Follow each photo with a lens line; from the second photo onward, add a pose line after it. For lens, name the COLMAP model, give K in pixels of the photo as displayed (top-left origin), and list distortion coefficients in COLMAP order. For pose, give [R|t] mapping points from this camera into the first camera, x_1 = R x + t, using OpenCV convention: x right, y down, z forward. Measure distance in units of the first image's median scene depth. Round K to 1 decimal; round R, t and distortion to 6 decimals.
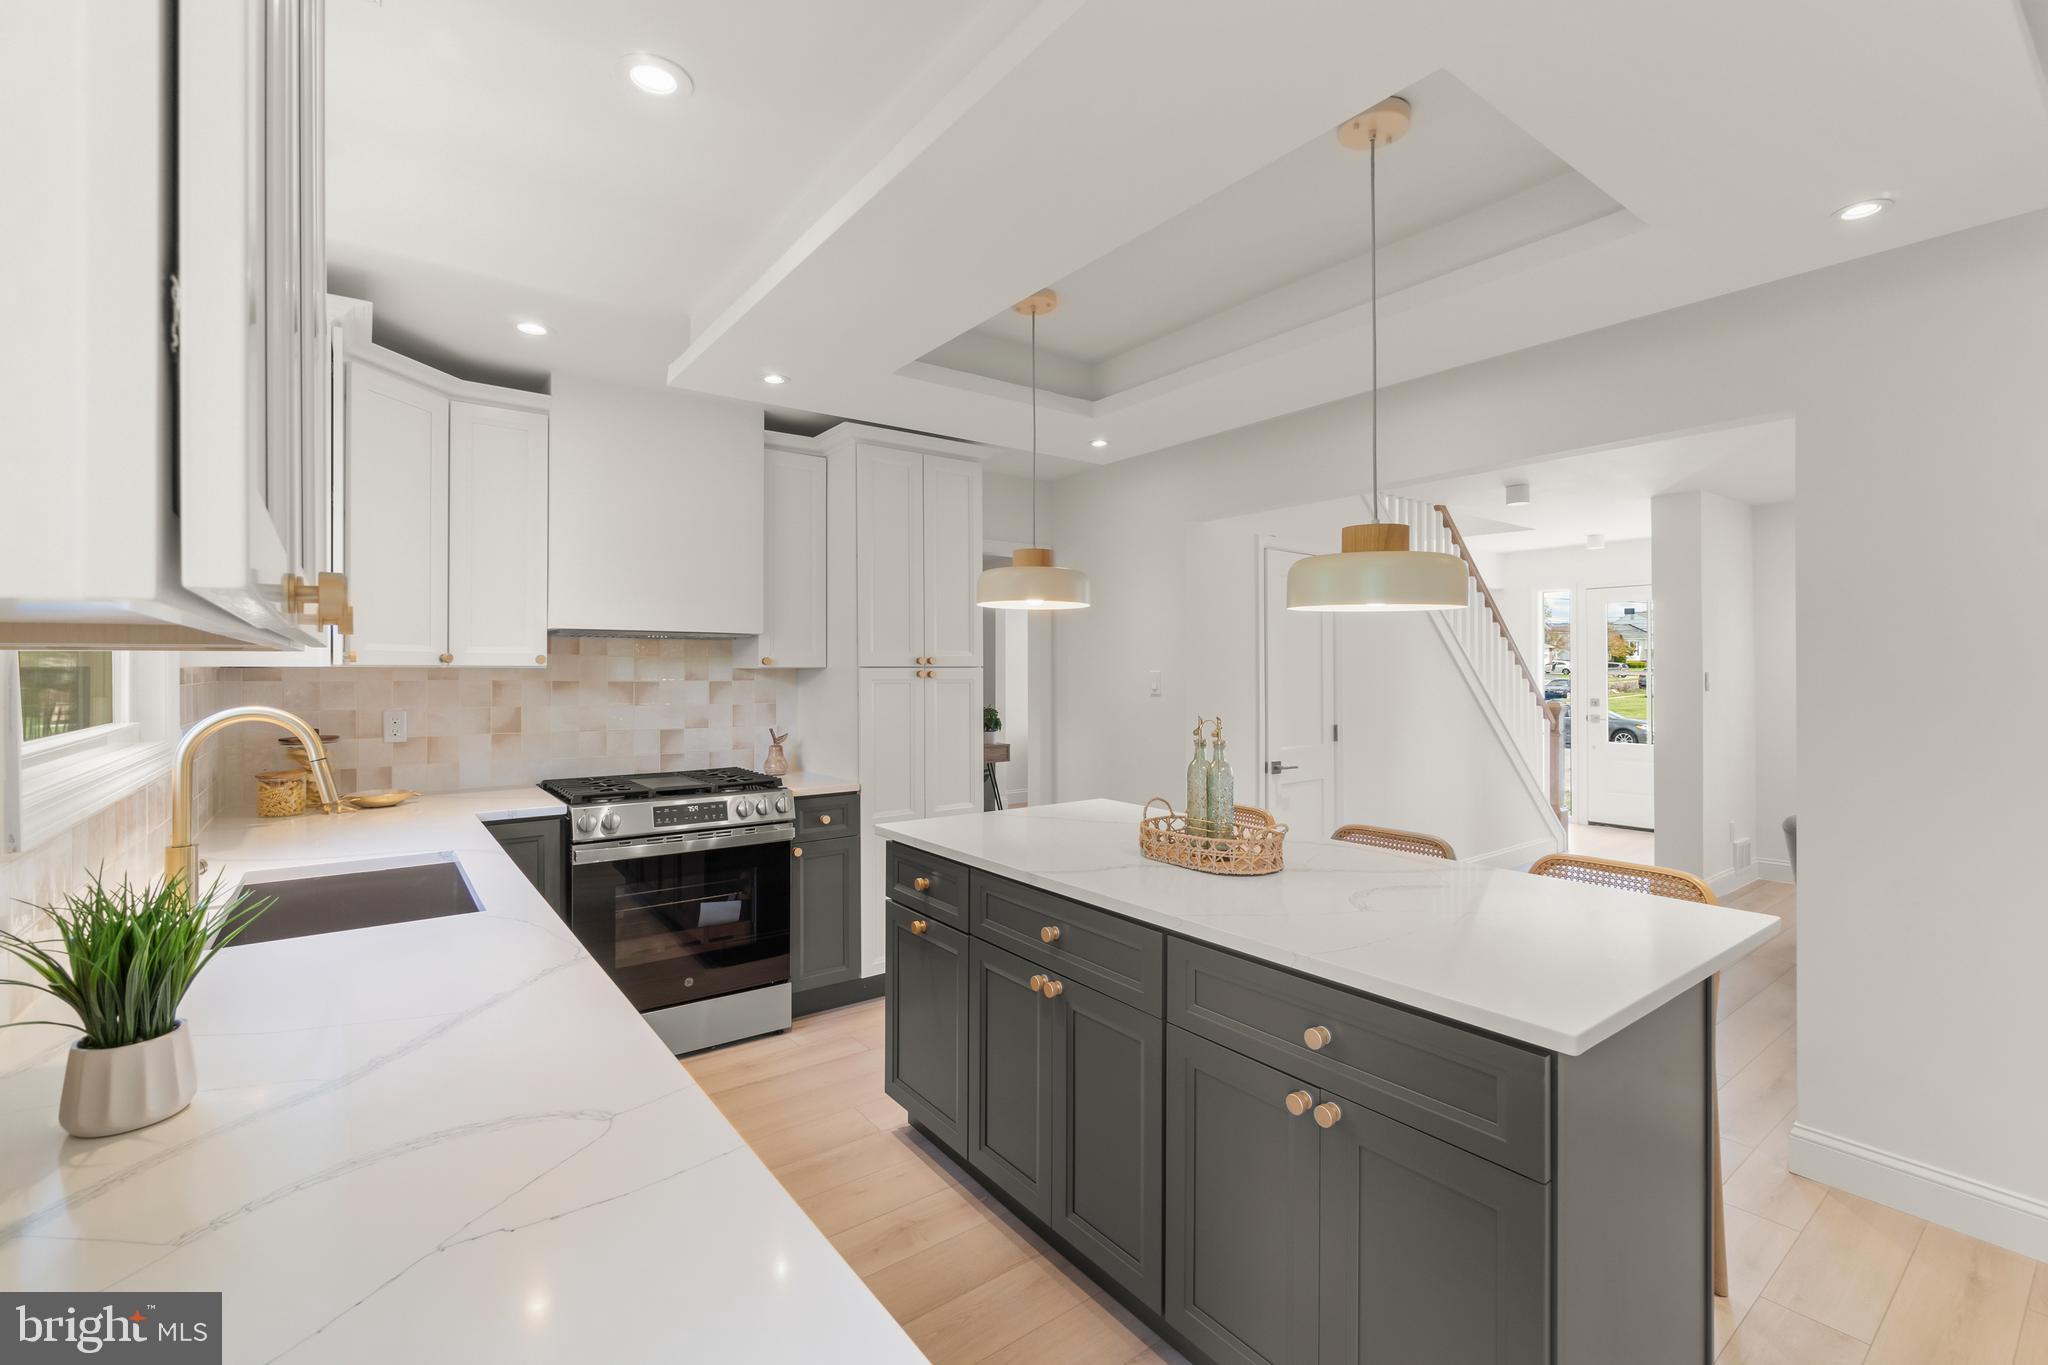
lens RADIAL K [[877.4, 0, 1024.7], [0, 877.4, 678.3], [0, 0, 1]] dist [-0.007692, 0.001248]
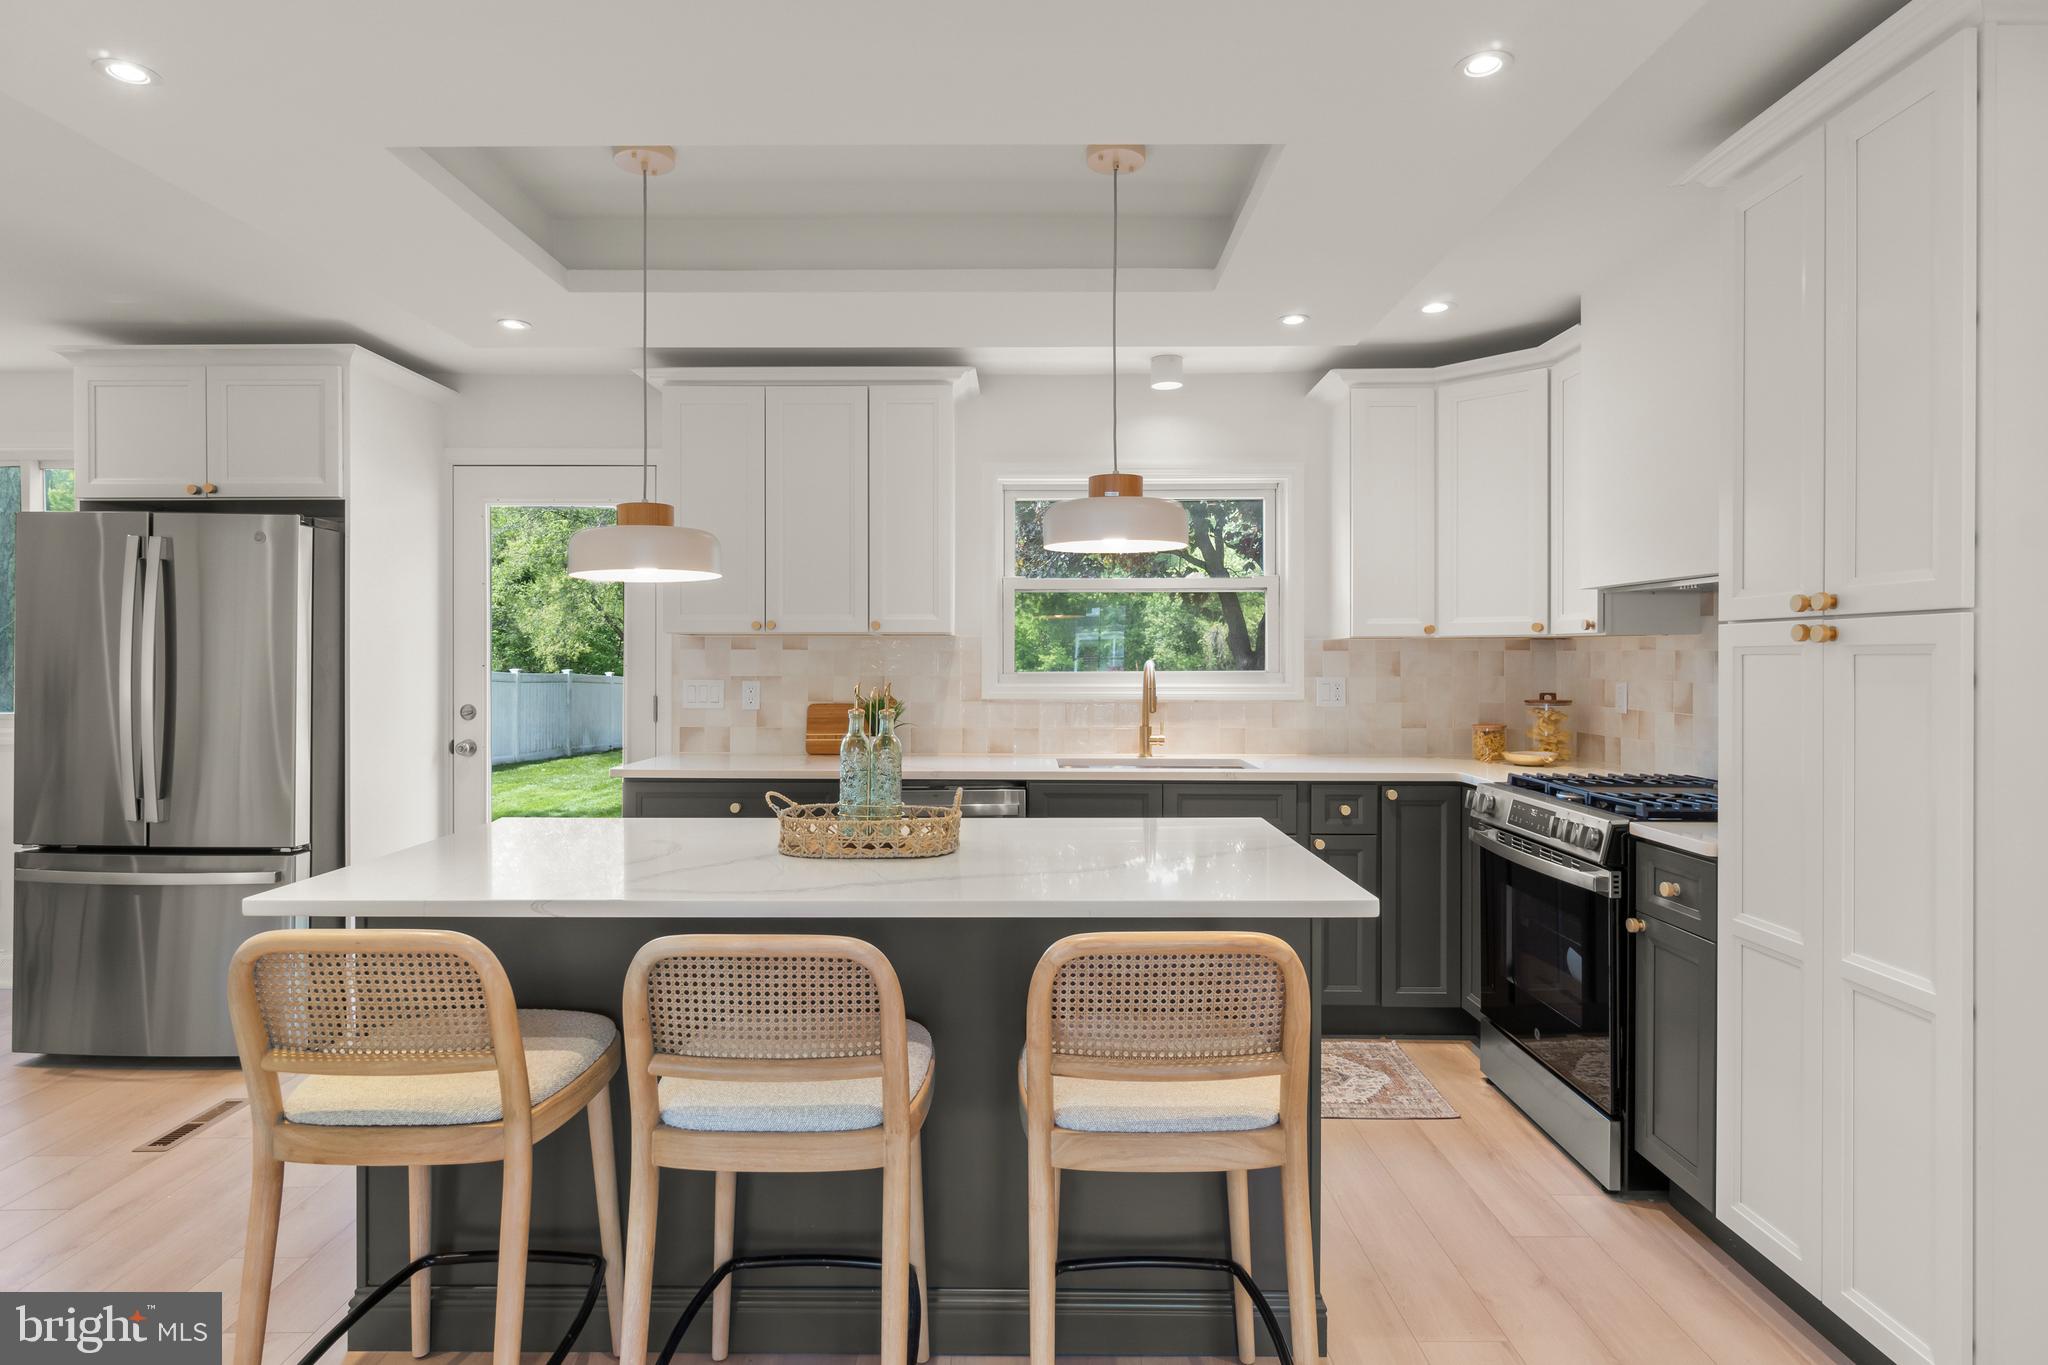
lens RADIAL K [[1073.0, 0, 1009.6], [0, 1073.0, 664.0], [0, 0, 1]] dist [-0.003525, 0.002478]
pose [[-0.614289, 0.007661, -0.789044, 0.623502], [-0.002926, 0.999924, 0.011987, 0.005850], [0.789076, 0.009672, -0.614220, 1.151868]]
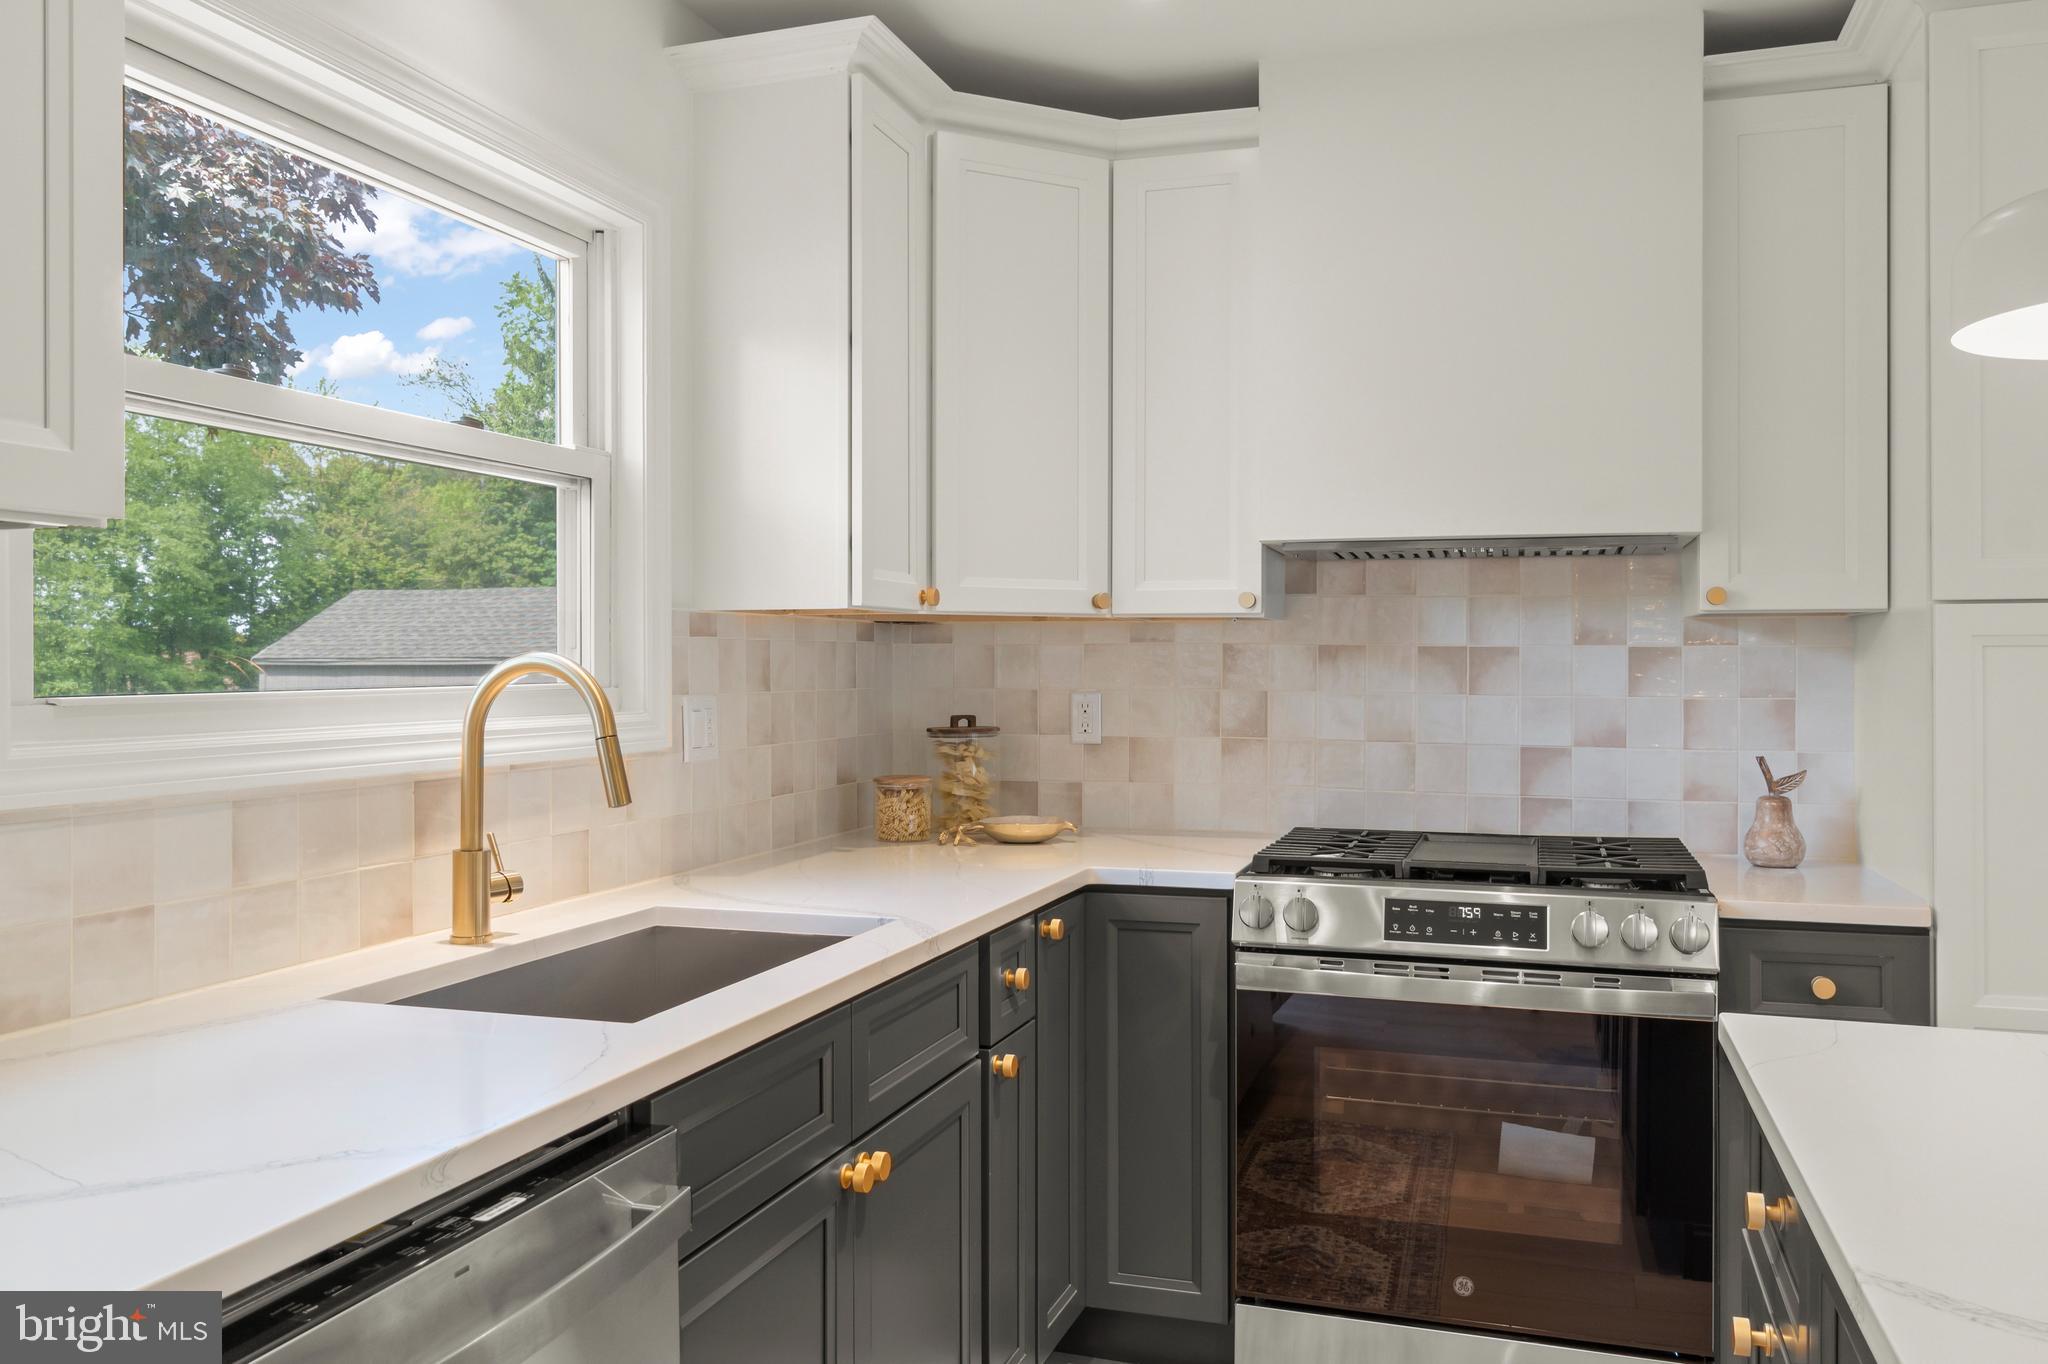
lens RADIAL K [[1598.5, 0, 1025.3], [0, 1598.5, 665.1], [0, 0, 1]] dist [0.017776, -0.000938]
pose [[0.583298, 0.002764, -0.812253, 0.162517], [-0.007855, 0.999967, -0.002238, 0.020435], [0.812220, 0.007686, 0.583300, 0.297216]]
